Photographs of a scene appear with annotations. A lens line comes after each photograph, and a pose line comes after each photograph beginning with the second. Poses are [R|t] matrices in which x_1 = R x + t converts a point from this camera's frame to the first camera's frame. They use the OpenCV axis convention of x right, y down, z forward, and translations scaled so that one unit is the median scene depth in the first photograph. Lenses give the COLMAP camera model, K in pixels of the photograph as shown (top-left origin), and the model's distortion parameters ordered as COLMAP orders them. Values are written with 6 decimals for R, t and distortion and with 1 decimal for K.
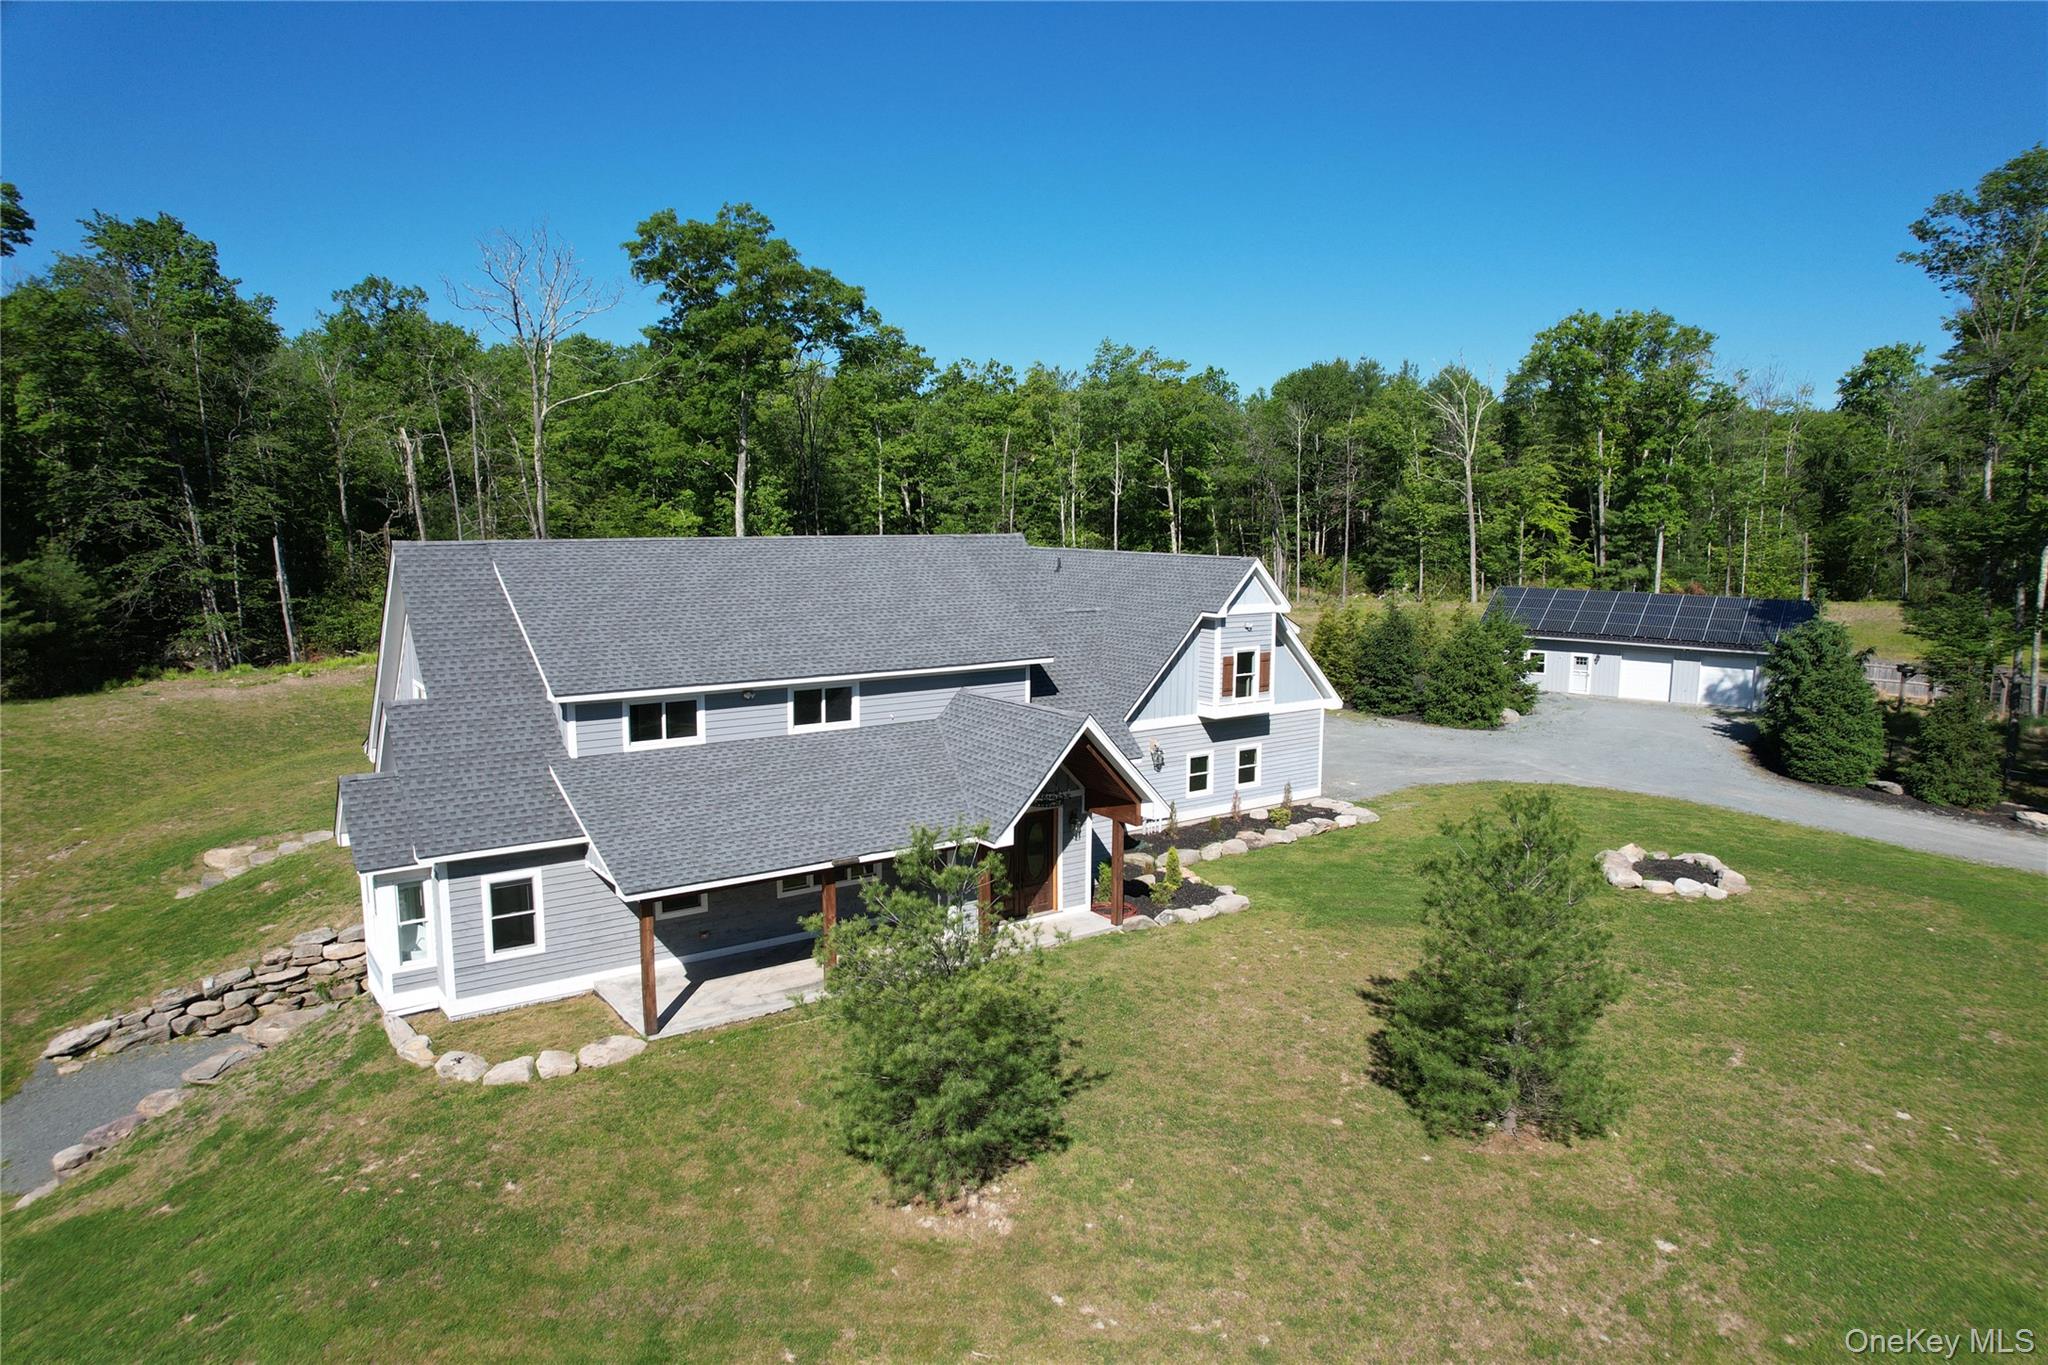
lens RADIAL K [[1311.7, 0, 1024.0], [0, 1311.7, 682.5], [0, 0, 1]] dist [-0.053193, 0.040484]
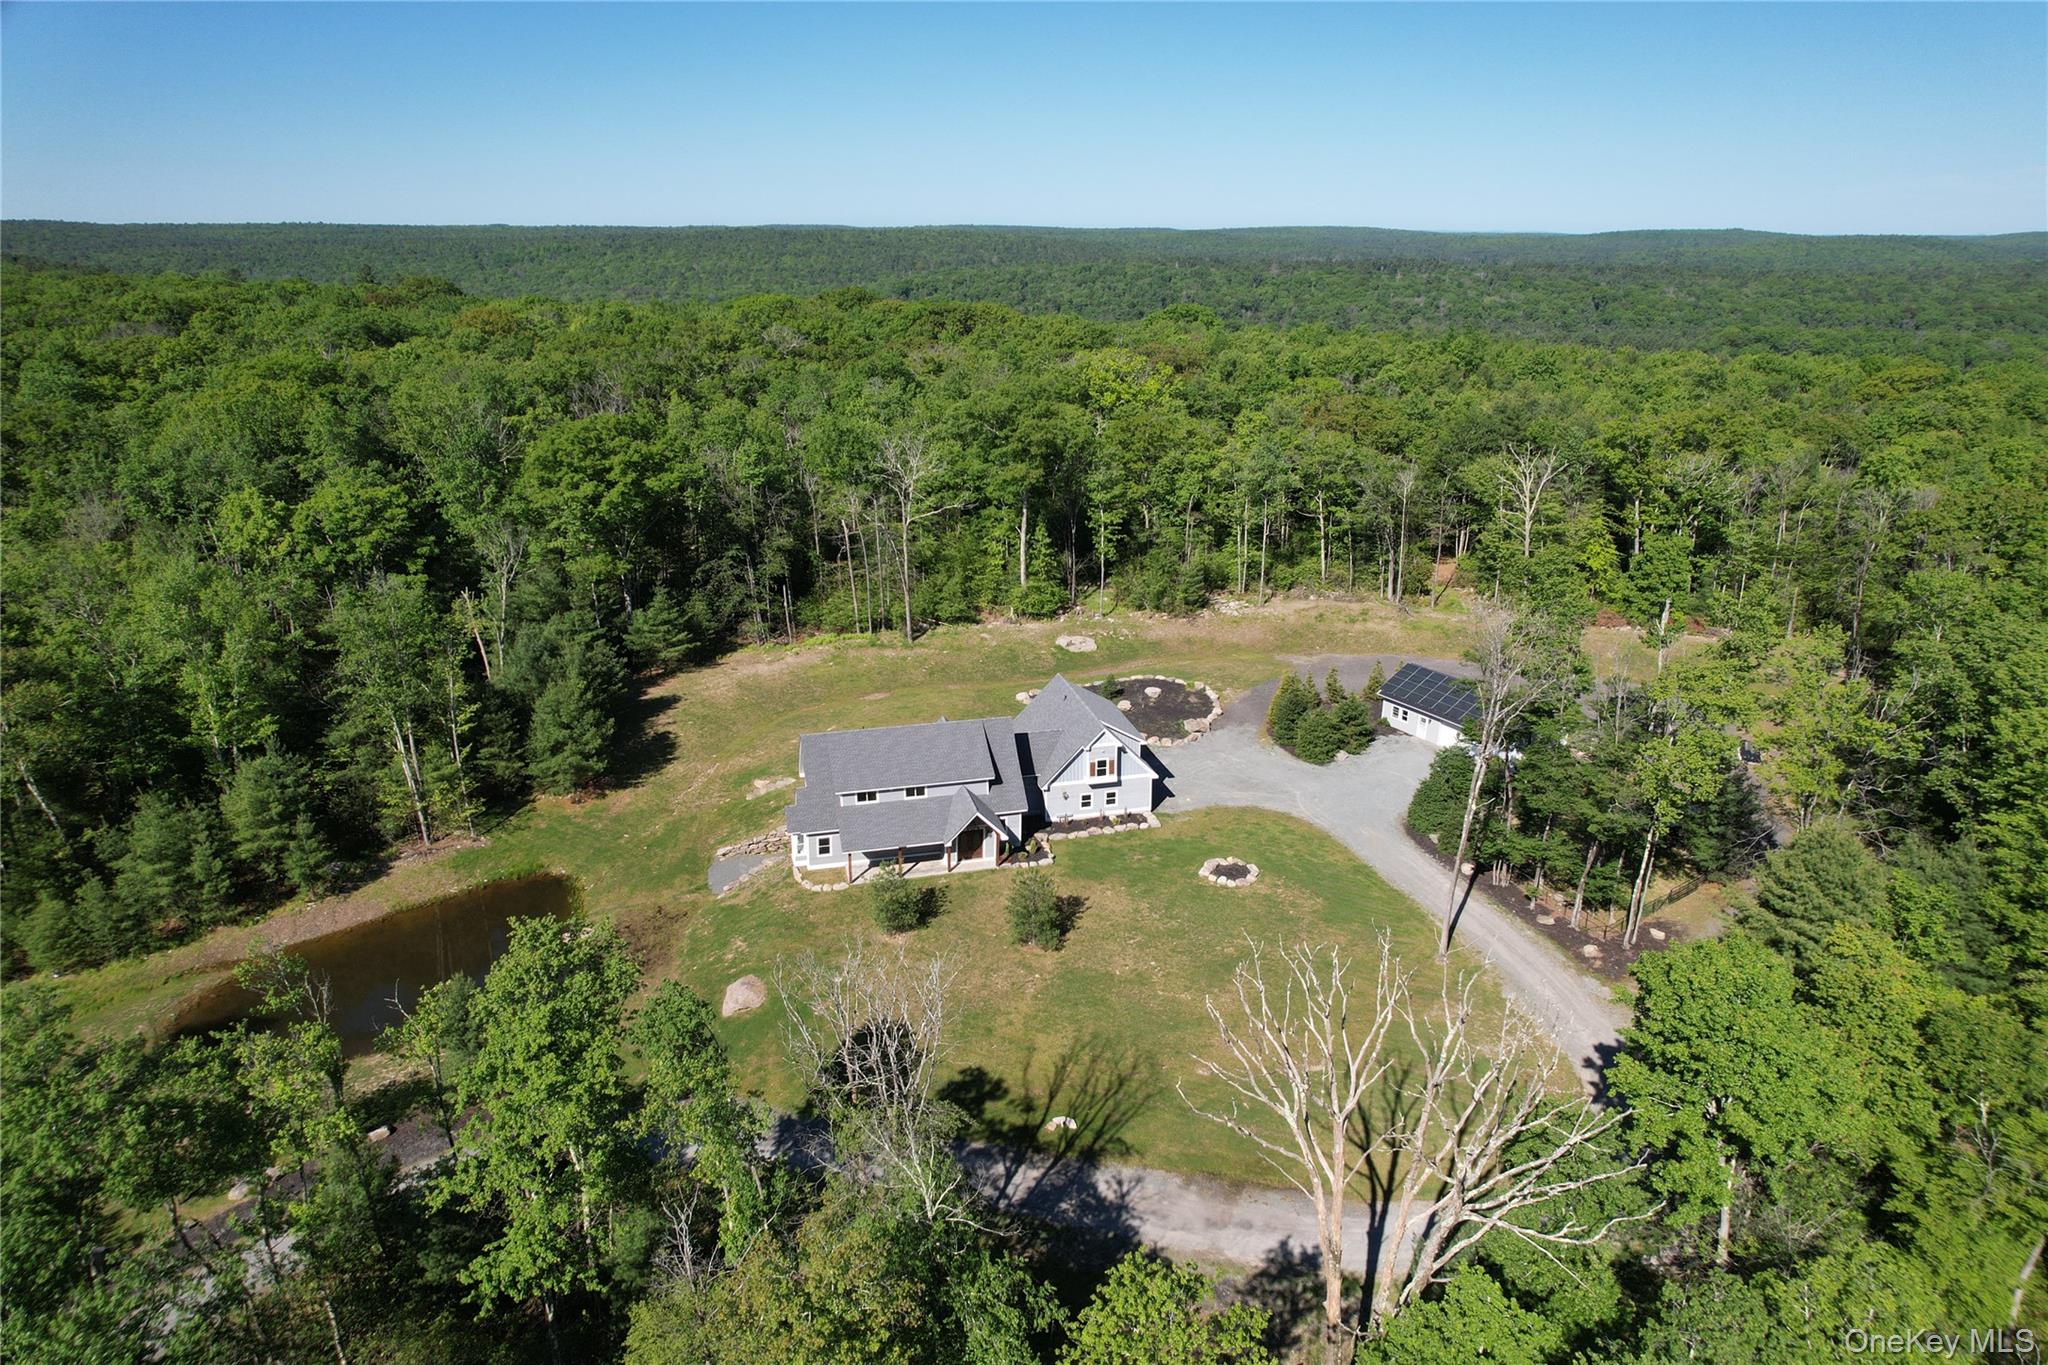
lens RADIAL K [[1311.7, 0, 1024.0], [0, 1311.7, 682.5], [0, 0, 1]] dist [-0.053193, 0.040484]
pose [[0.932234, 0.117917, -0.342104, 0.402742], [-0.047089, 0.976908, 0.208405, -0.318734], [0.358778, -0.178173, 0.916260, -0.636378]]
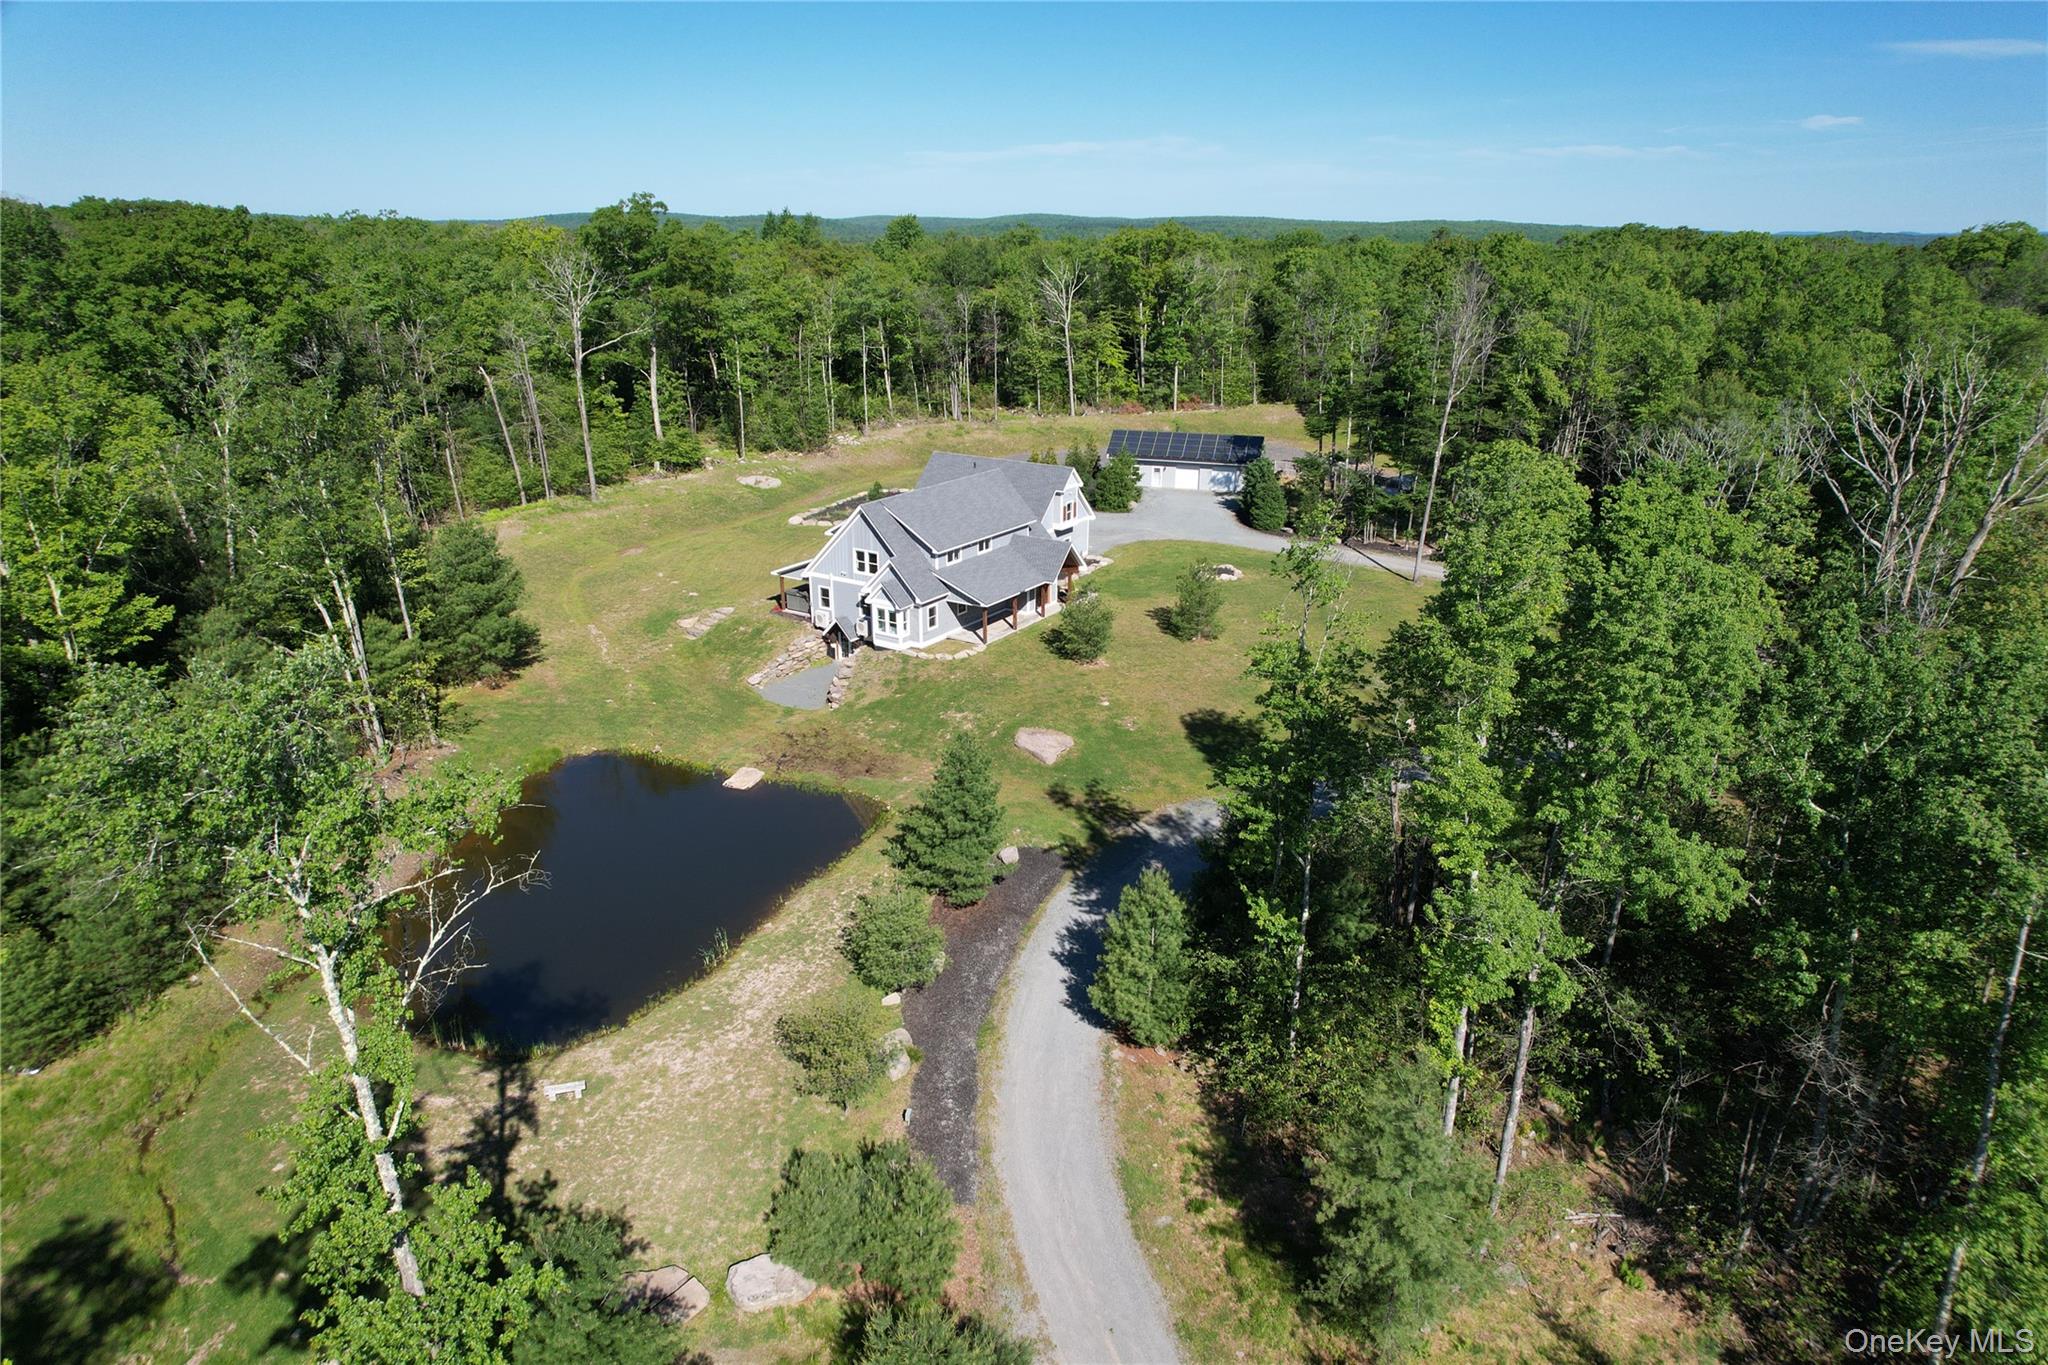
lens RADIAL K [[1318.7, 0, 1010.9], [0, 1318.7, 656.4], [0, 0, 1]] dist [-0.001513, 0.000028]
pose [[0.931952, -0.116375, 0.343398, -0.391548], [0.051711, 0.980071, 0.191801, -0.104551], [-0.358875, -0.160992, 0.919397, -0.635682]]
